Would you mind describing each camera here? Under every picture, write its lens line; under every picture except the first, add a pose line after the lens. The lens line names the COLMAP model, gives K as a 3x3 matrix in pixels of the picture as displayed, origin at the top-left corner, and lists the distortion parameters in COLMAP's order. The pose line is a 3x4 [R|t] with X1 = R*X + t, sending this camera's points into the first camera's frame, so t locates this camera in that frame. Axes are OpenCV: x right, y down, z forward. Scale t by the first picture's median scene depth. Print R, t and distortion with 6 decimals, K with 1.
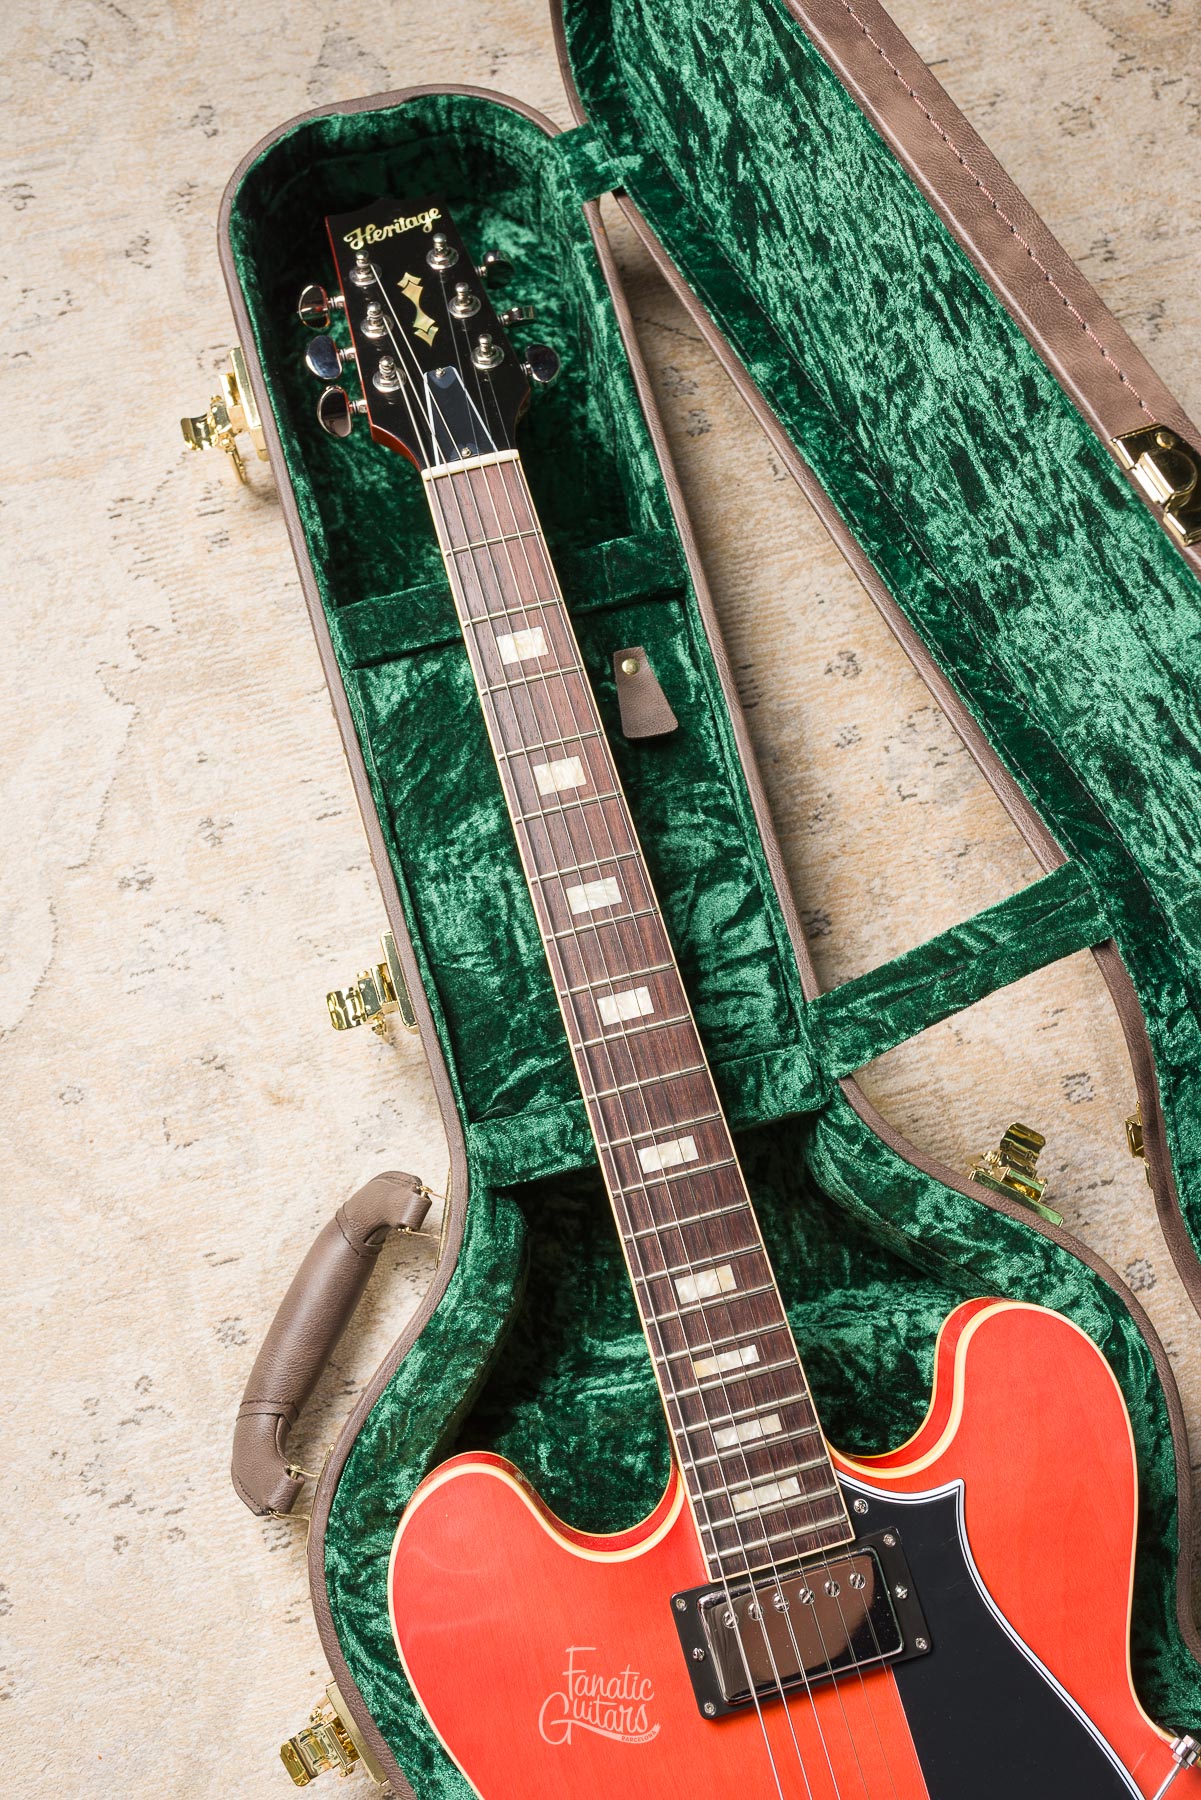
lens RADIAL K [[1737.6, 0, 594.3], [0, 1737.6, 901.5], [0, 0, 1]] dist [-0.003525, 0.004881]
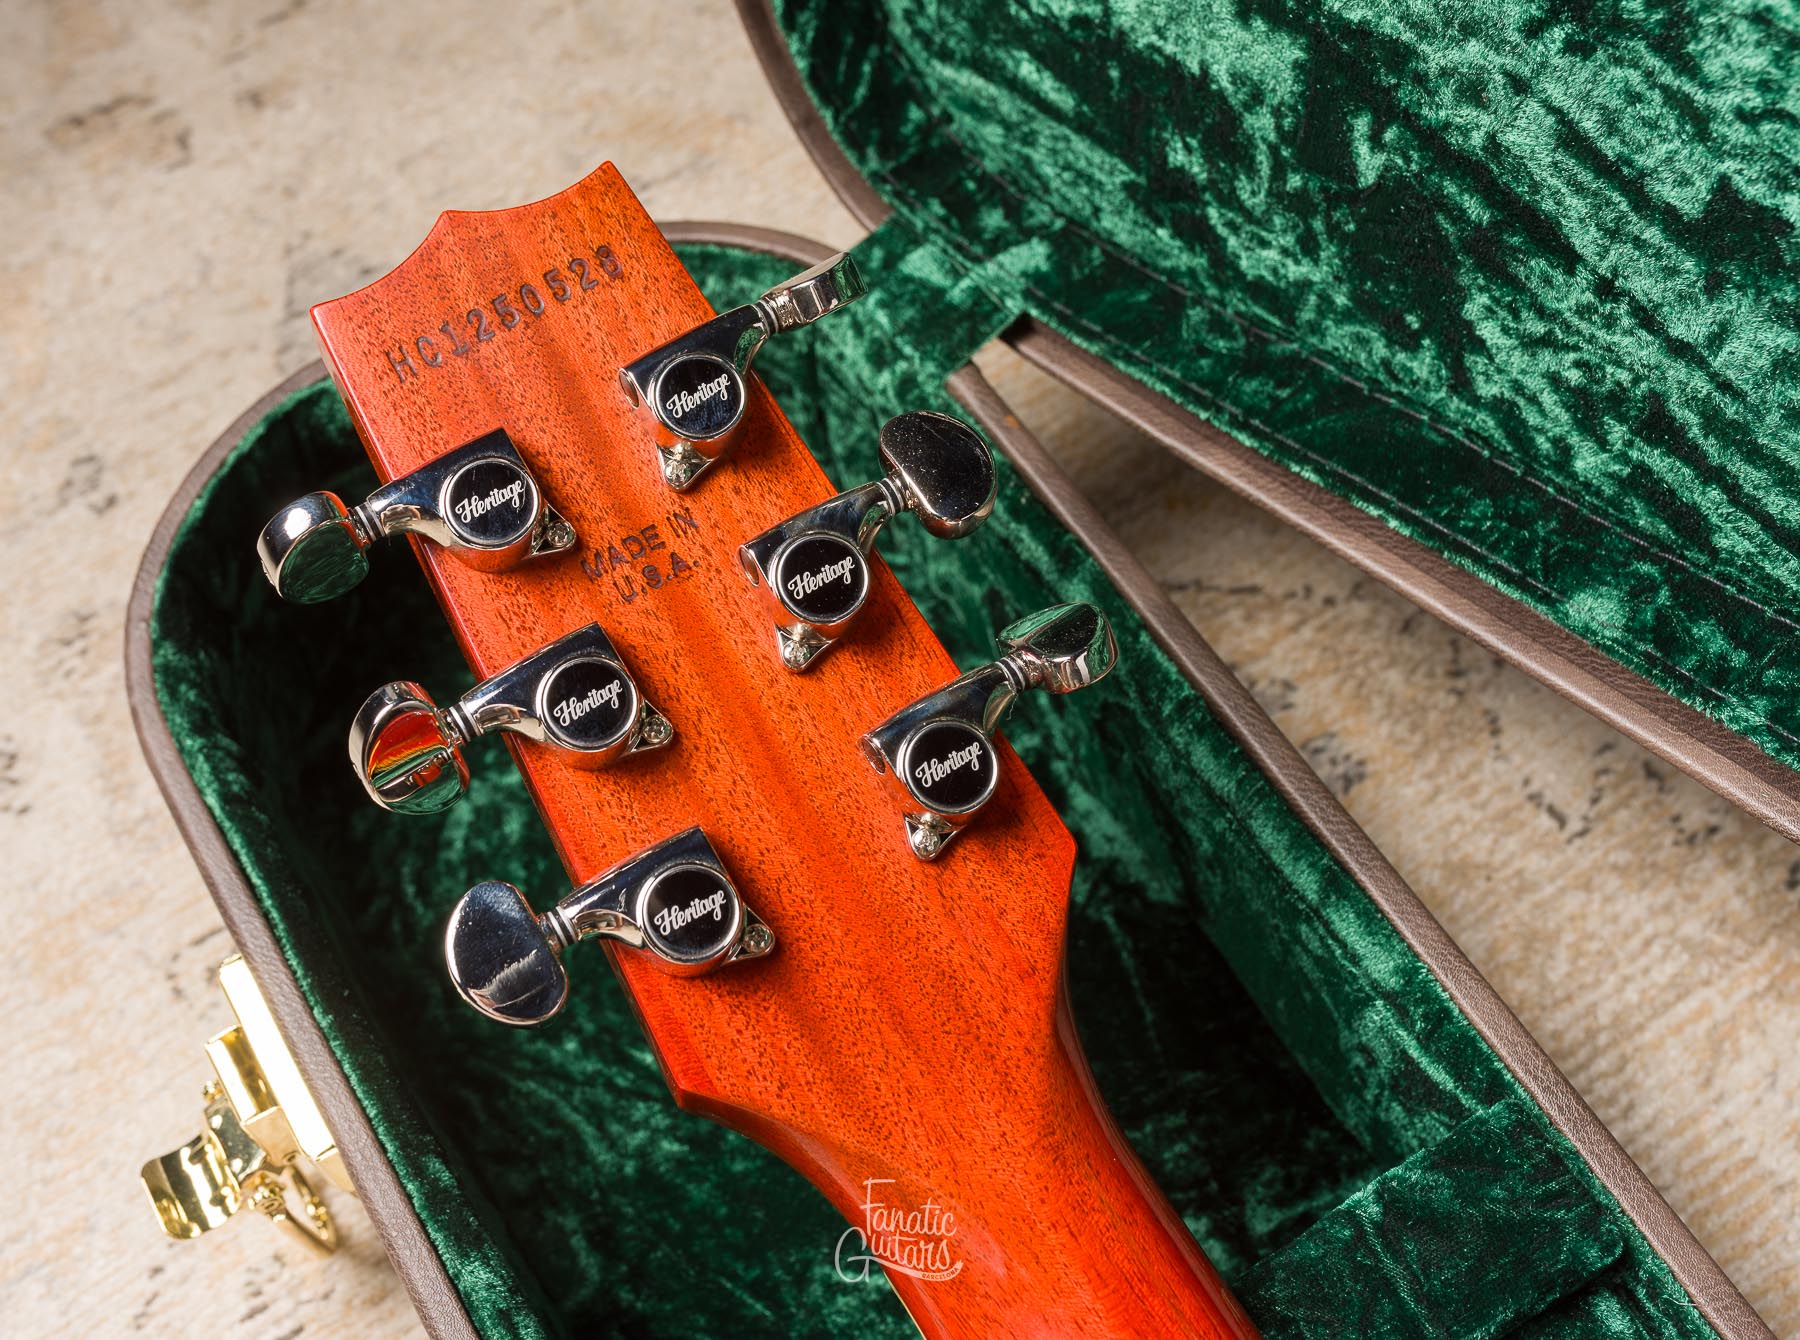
lens RADIAL K [[2138.1, 0, 718.9], [0, 2138.1, 619.6], [0, 0, 1]] dist [-0.003639, 0.012321]
pose [[0.953505, -0.301377, -0.000991, -0.081236], [0.286121, 0.906262, -0.311164, -0.216783], [0.094676, 0.296413, 0.950356, 0.553793]]
